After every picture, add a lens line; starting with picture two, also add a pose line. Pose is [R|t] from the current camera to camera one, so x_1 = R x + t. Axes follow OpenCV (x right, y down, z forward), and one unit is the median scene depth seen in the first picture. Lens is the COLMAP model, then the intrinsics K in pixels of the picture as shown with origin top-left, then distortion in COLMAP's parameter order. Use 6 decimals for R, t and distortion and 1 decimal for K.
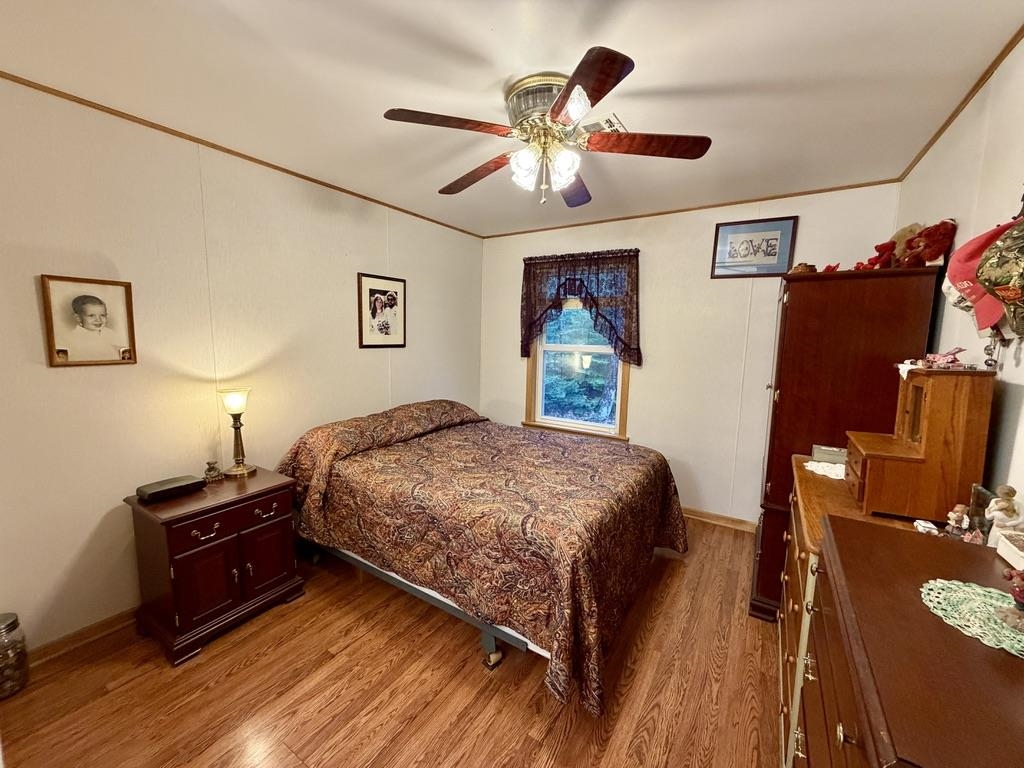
lens RADIAL K [[409.5, 0, 506.7], [0, 409.5, 379.4], [0, 0, 1]] dist [0.000373, 0.000038]
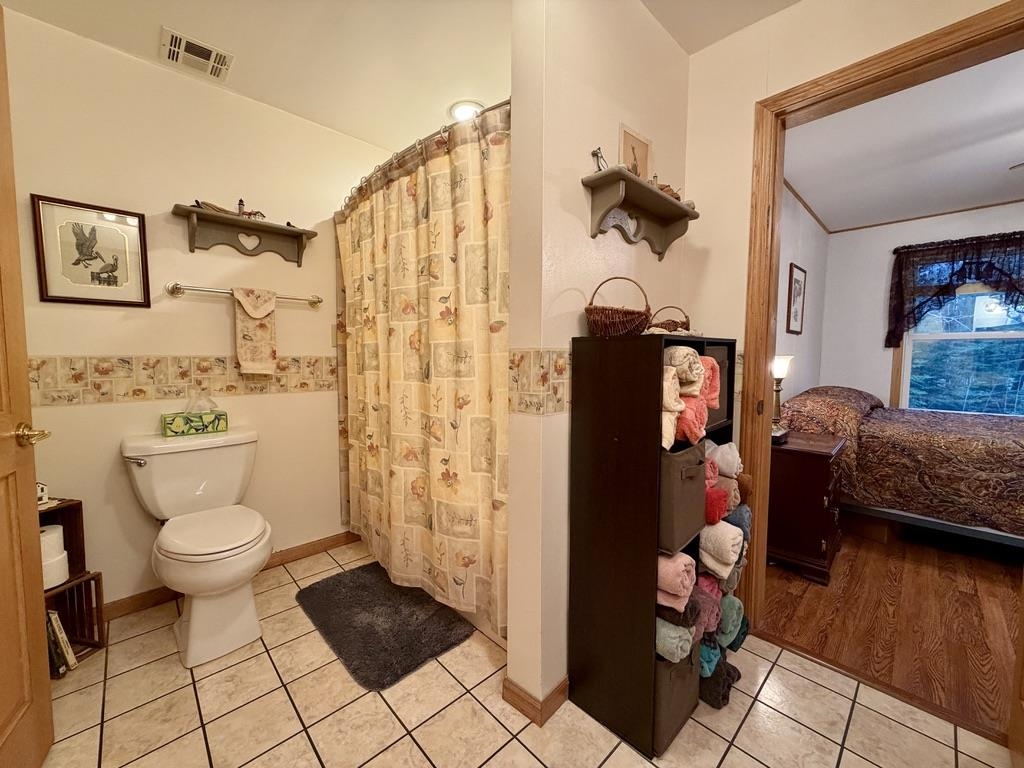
lens RADIAL K [[409.5, 0, 511.9], [0, 409.5, 383.4], [0, 0, 1]] dist [0.000373, 0.000038]
pose [[0.975556, 0.001290, -0.219748, -0.838596], [-0.012217, 0.998755, -0.048374, 0.119489], [0.219412, 0.049877, 0.974357, -0.200474]]
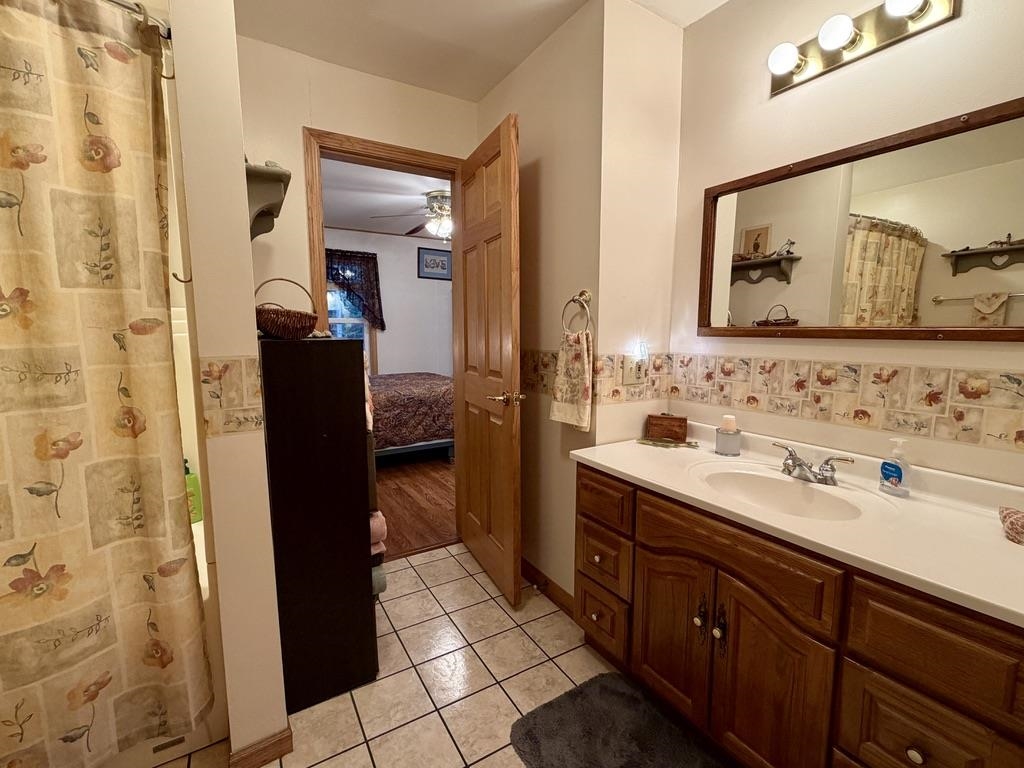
lens RADIAL K [[455.4, 0, 513.8], [0, 455.4, 382.8], [0, 0, 1]] dist [-0.003112, -0.000165]
pose [[0.419564, -0.123244, 0.899320, -1.165515], [0.110276, 0.990322, 0.084268, 0.080174], [-0.901002, 0.063818, 0.429094, -0.176454]]
